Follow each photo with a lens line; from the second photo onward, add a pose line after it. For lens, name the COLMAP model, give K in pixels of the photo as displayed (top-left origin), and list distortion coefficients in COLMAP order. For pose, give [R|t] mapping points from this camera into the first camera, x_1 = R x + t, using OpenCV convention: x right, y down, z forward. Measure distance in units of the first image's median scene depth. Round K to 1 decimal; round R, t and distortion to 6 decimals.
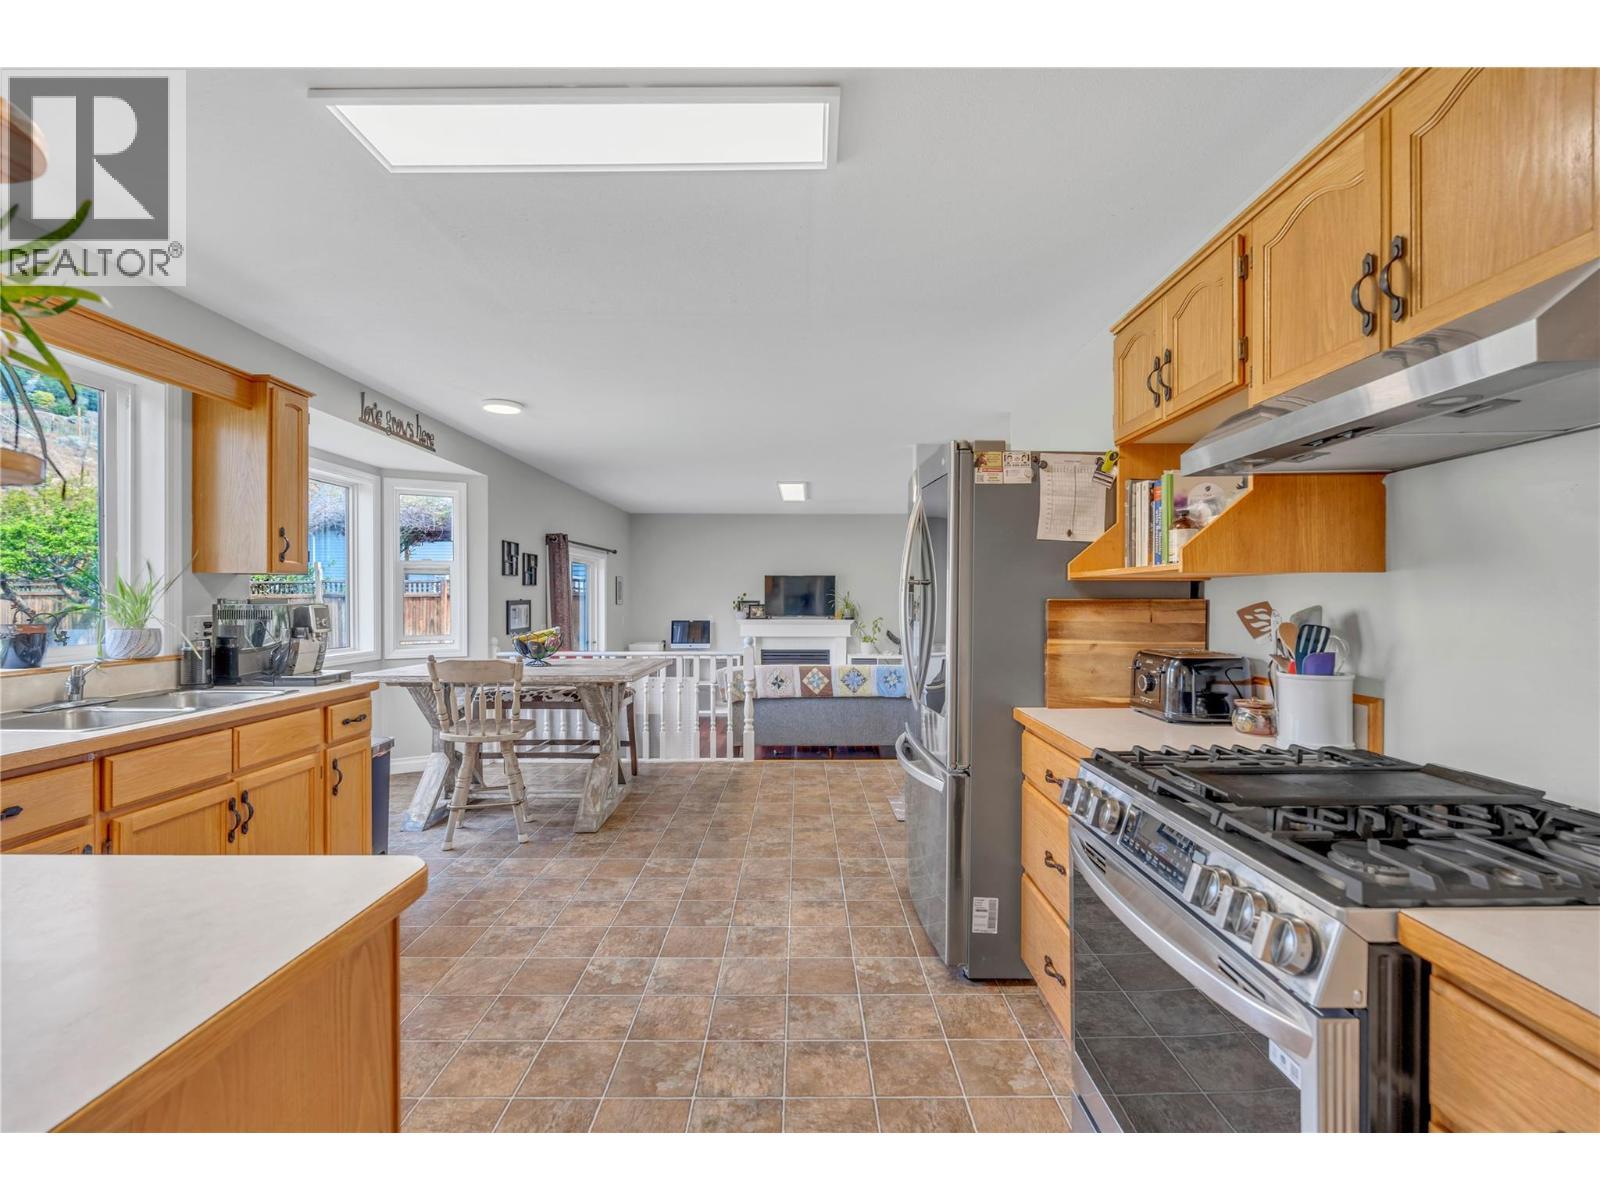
lens RADIAL K [[696.6, 0, 798.7], [0, 696.6, 600.0], [0, 0, 1]] dist [-0.004009, 0.000689]
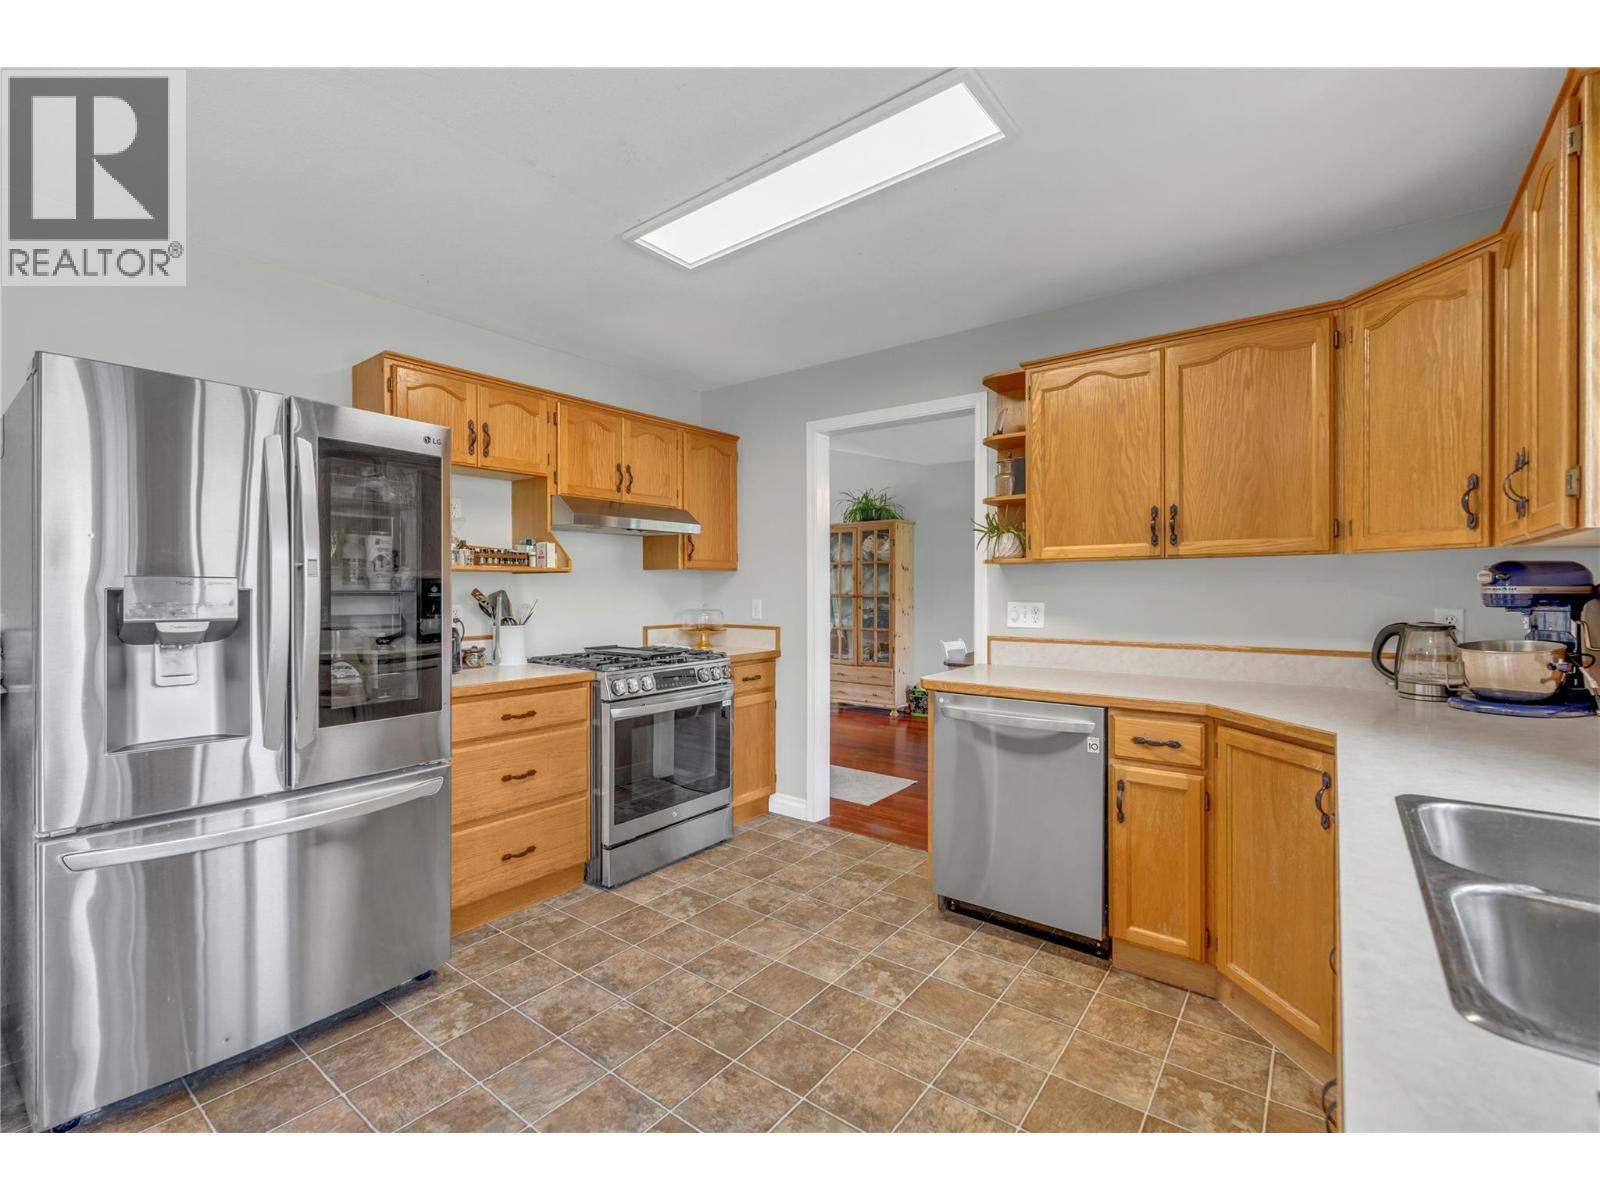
lens RADIAL K [[696.6, 0, 799.9], [0, 696.6, 592.9], [0, 0, 1]] dist [-0.004009, 0.000689]
pose [[-0.797881, -0.012418, 0.602687, -0.256487], [-0.007883, 0.999917, 0.010167, -0.000043], [-0.602764, 0.003362, -0.797913, 0.502911]]
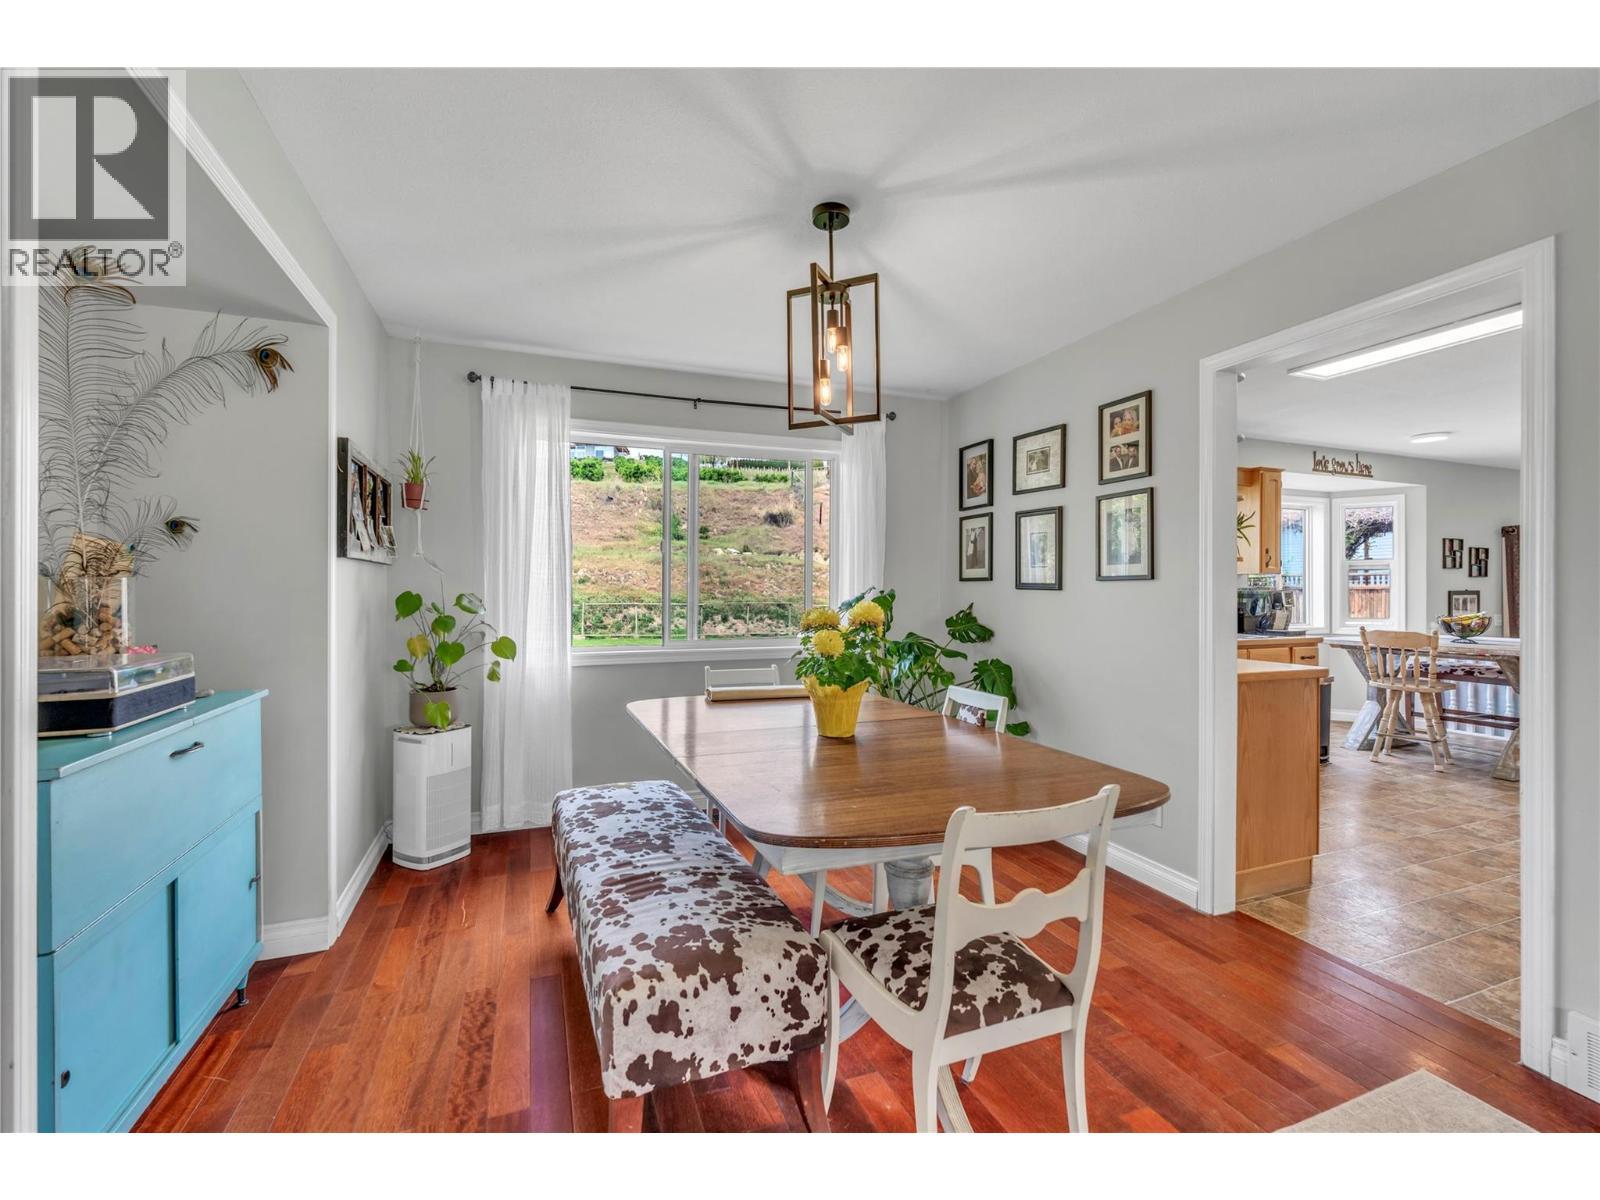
lens RADIAL K [[696.6, 0, 808.2], [0, 696.6, 590.2], [0, 0, 1]] dist [-0.004009, 0.000689]
pose [[0.366266, 0.000731, -0.930510, 0.371075], [-0.004987, 0.999987, -0.001178, 0.009204], [0.930497, 0.005072, 0.366265, -0.569434]]
